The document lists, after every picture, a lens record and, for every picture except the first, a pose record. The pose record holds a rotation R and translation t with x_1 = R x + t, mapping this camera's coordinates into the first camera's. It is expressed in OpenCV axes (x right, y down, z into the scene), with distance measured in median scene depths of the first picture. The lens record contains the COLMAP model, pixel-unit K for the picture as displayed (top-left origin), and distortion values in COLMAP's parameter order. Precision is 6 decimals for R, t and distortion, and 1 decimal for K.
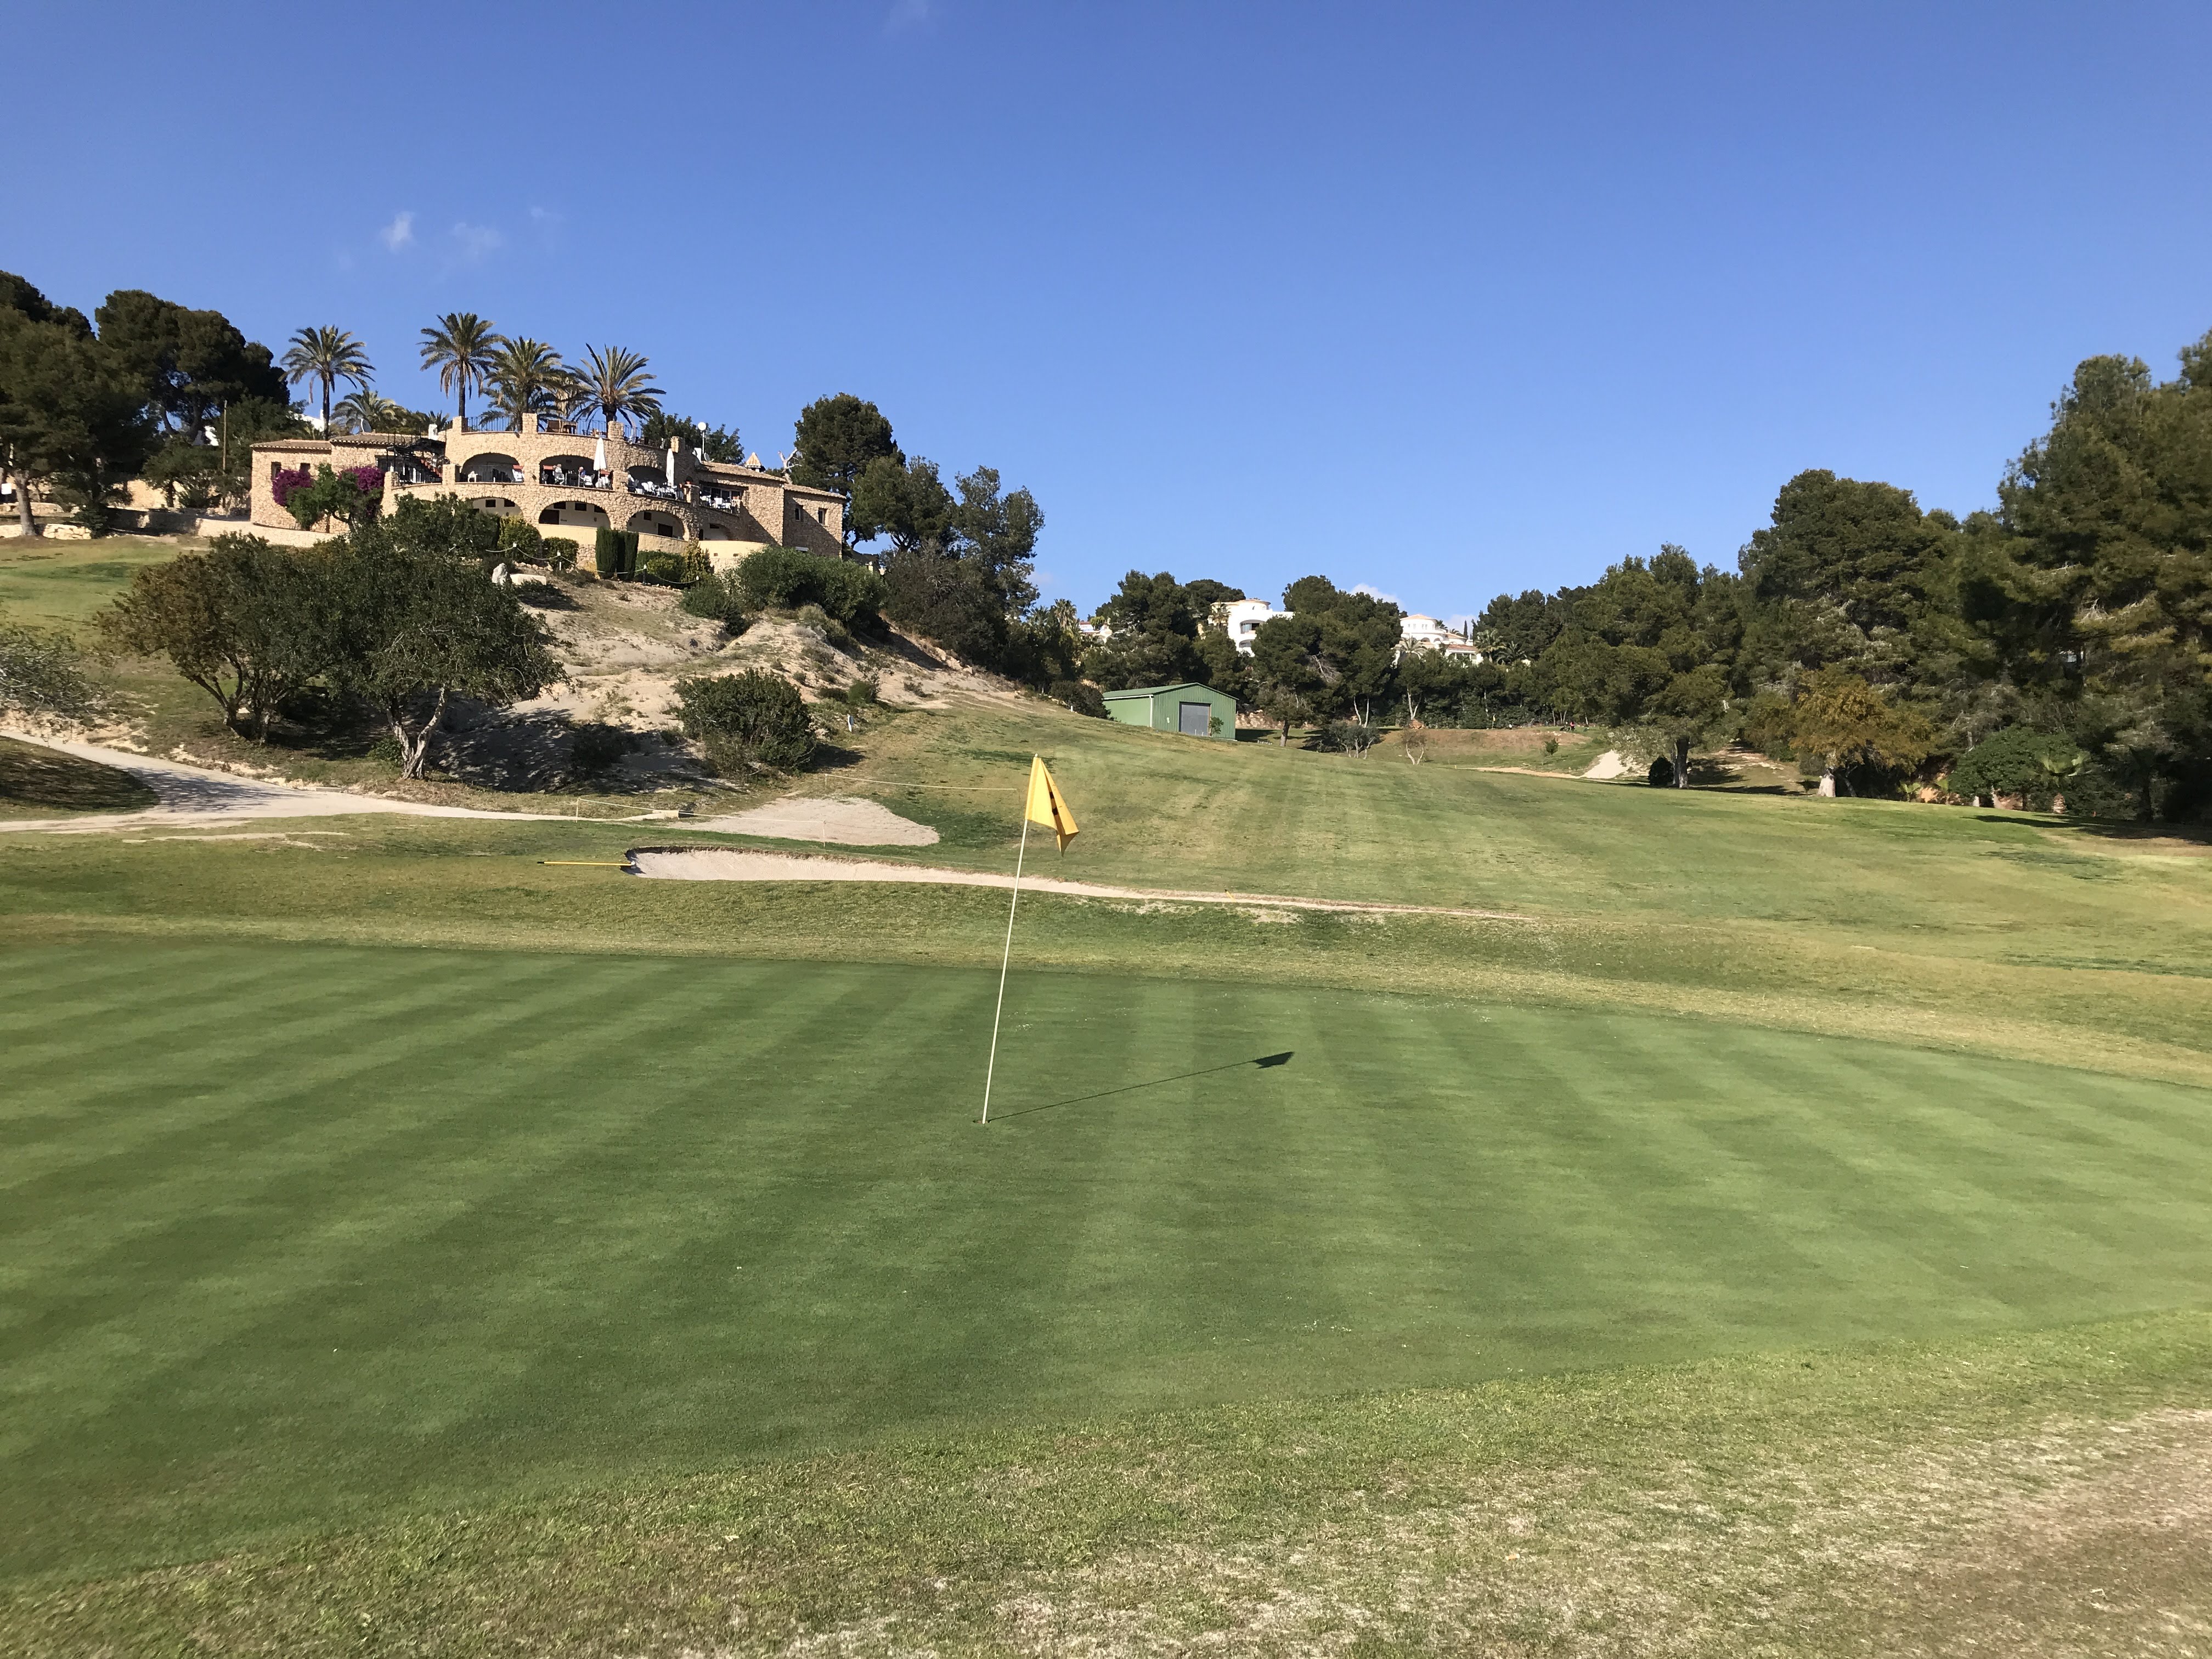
lens RADIAL K [[1834.1, 0, 1100.8], [0, 1834.1, 822.3], [0, 0, 1]] dist [0.034902, 0.007741]
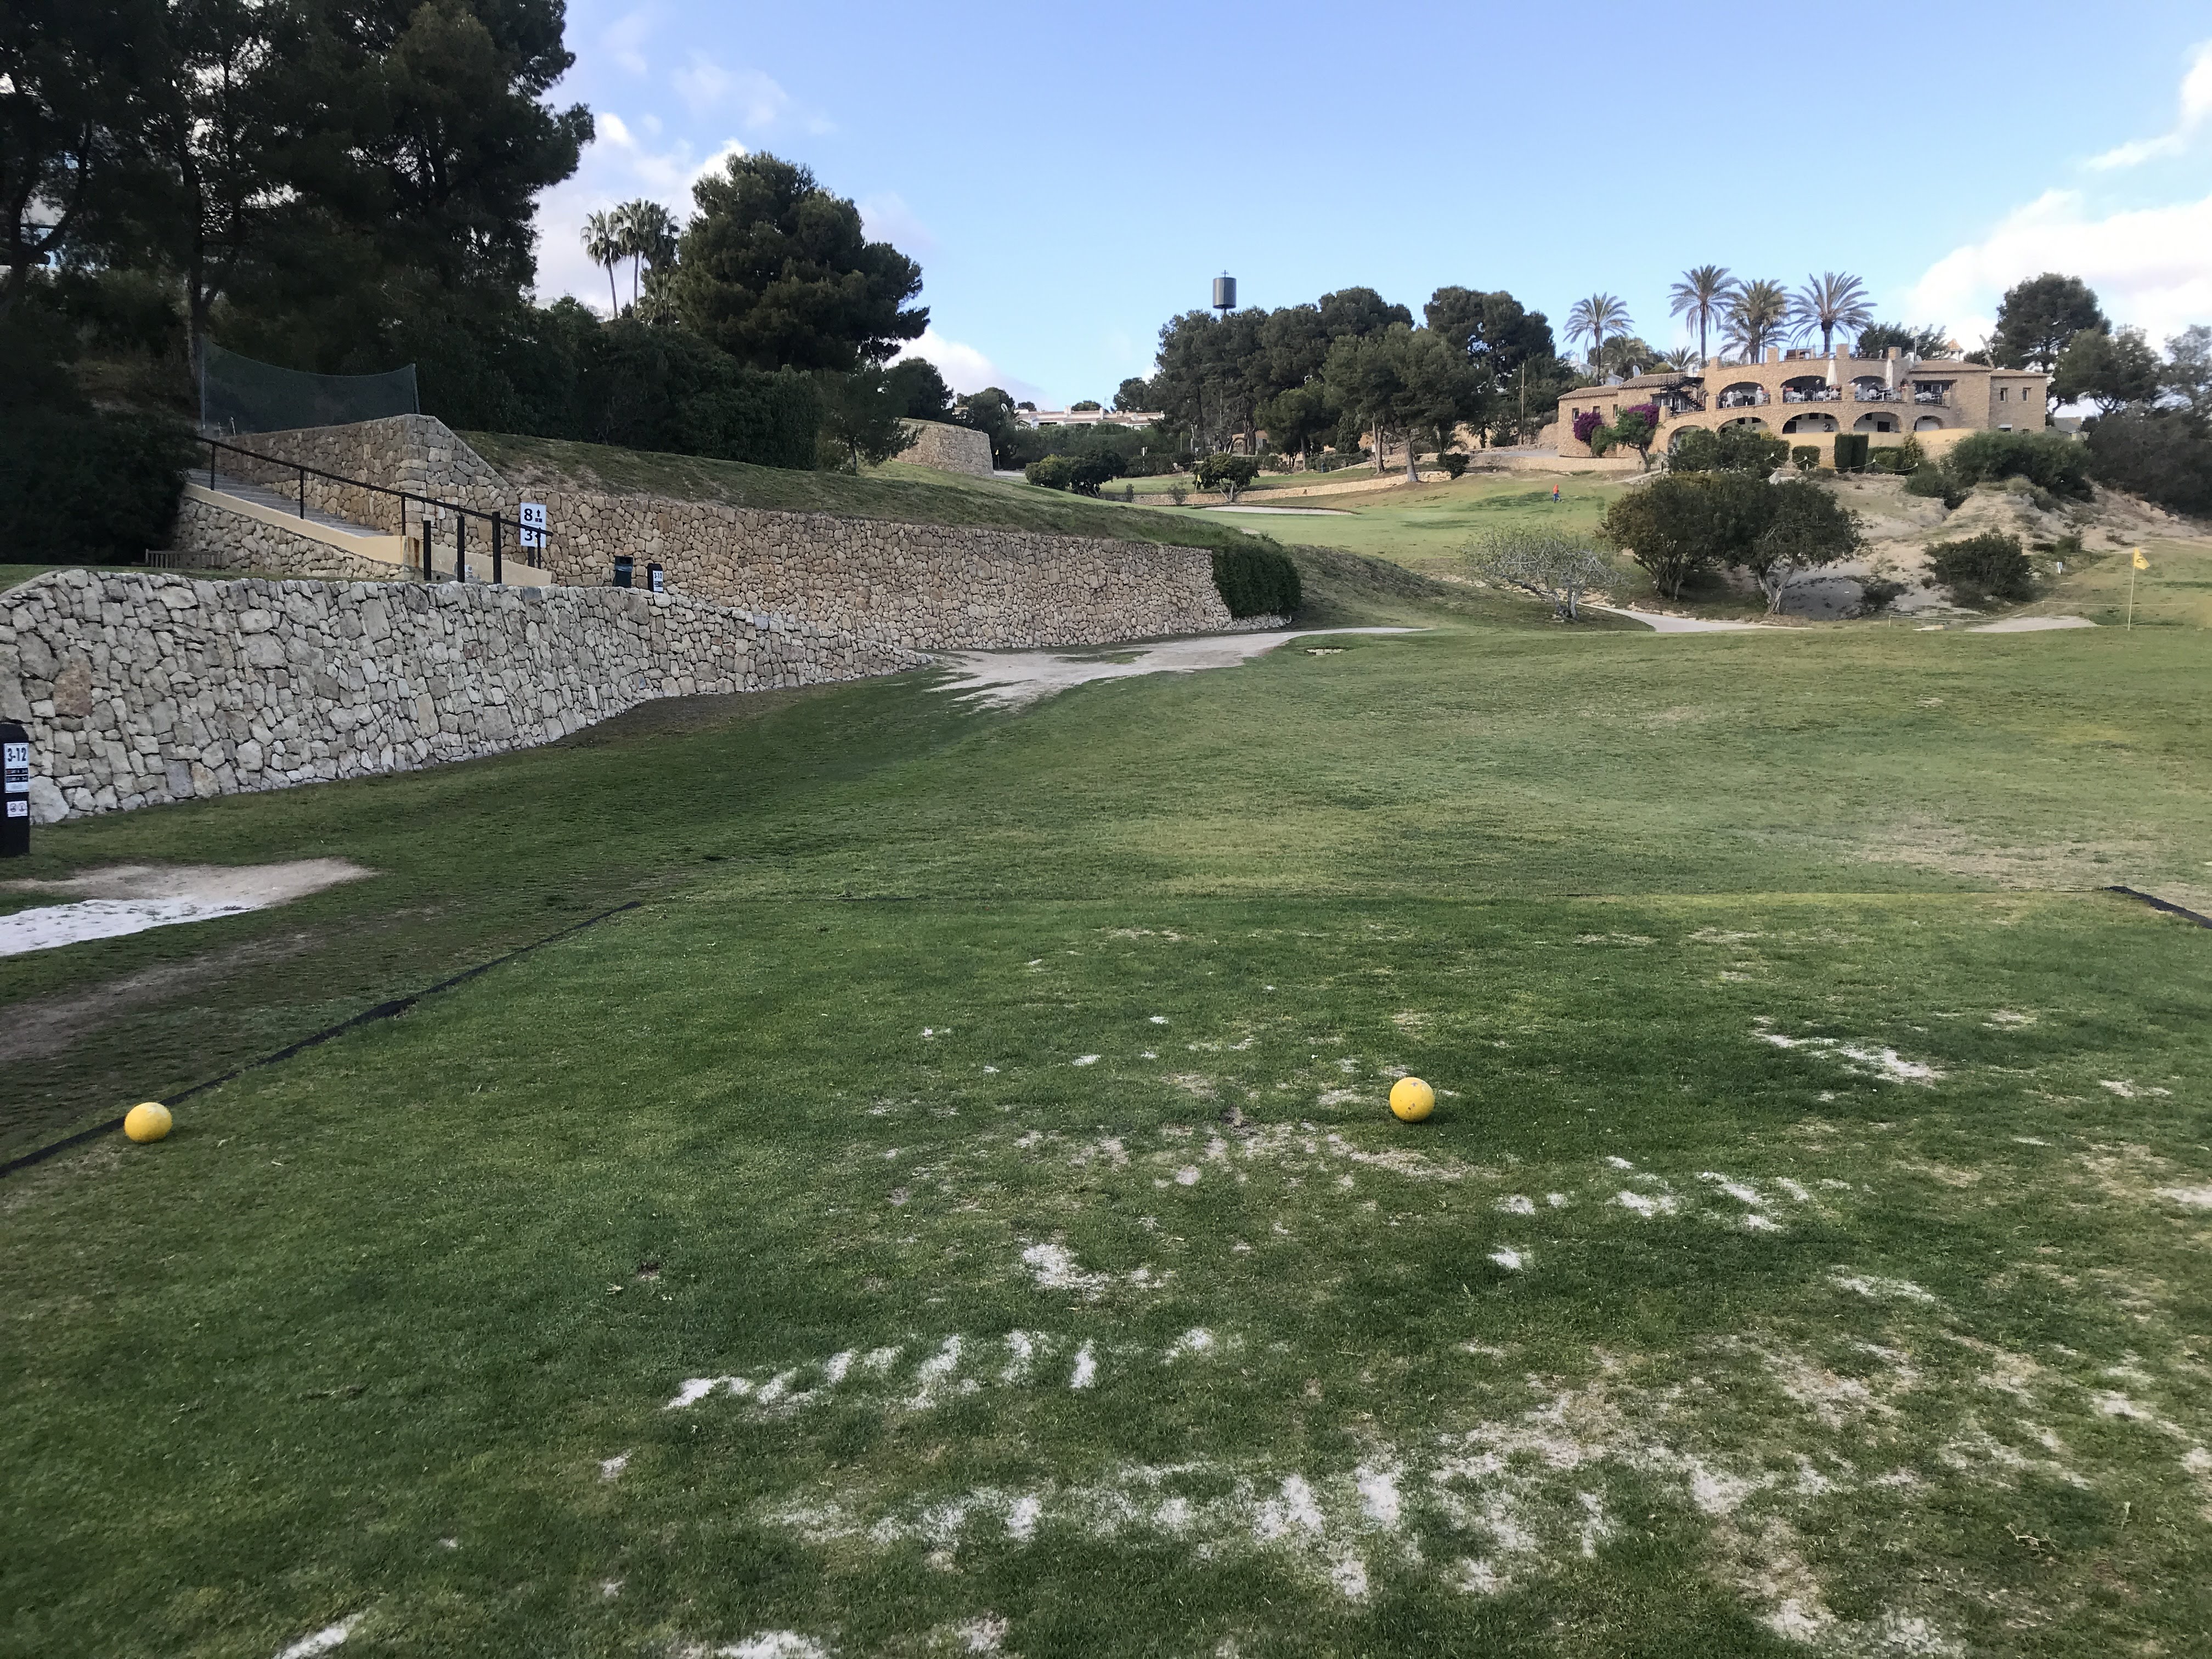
lens RADIAL K [[1834.1, 0, 1106.2], [0, 1834.1, 812.0], [0, 0, 1]] dist [0.034902, 0.007741]
pose [[0.824650, 0.009249, -0.565568, 0.036983], [0.022716, 0.998518, 0.049451, 0.026691], [0.565187, -0.053627, 0.823218, -0.335481]]
